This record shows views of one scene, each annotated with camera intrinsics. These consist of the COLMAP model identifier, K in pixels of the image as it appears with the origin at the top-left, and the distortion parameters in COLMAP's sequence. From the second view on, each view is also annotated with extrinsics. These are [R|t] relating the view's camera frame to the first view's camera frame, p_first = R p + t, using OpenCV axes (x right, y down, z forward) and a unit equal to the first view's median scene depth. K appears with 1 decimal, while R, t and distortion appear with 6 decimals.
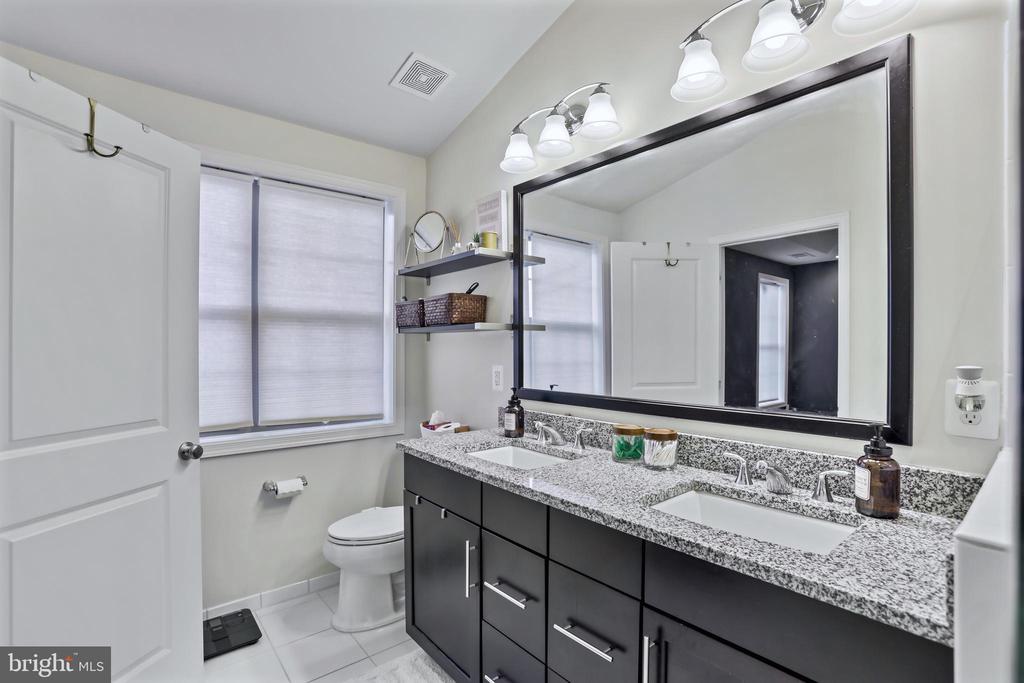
lens RADIAL K [[476.0, 0, 511.0], [0, 476.0, 352.2], [0, 0, 1]] dist [-0.066029, 0.030526]
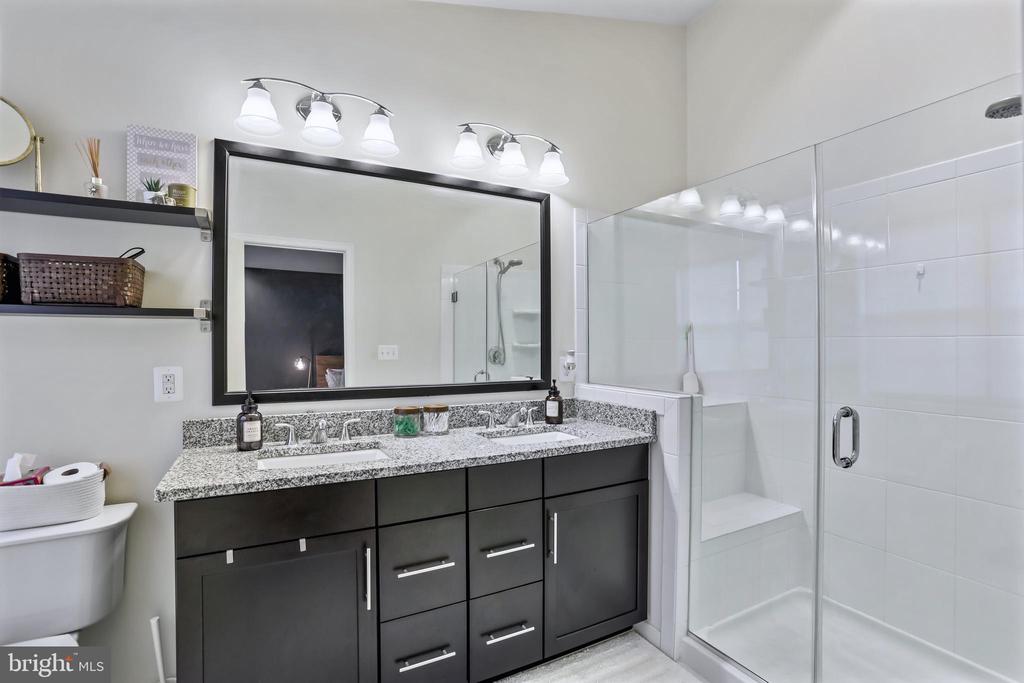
lens RADIAL K [[478.3, 0, 512.0], [0, 478.3, 341.5], [0, 0, 1]] dist [-0.074635, 0.030857]
pose [[0.206857, 0.007363, 0.978343, -0.957566], [0.009448, 0.999910, -0.009523, 0.002880], [-0.978326, 0.011213, 0.206769, 0.530529]]
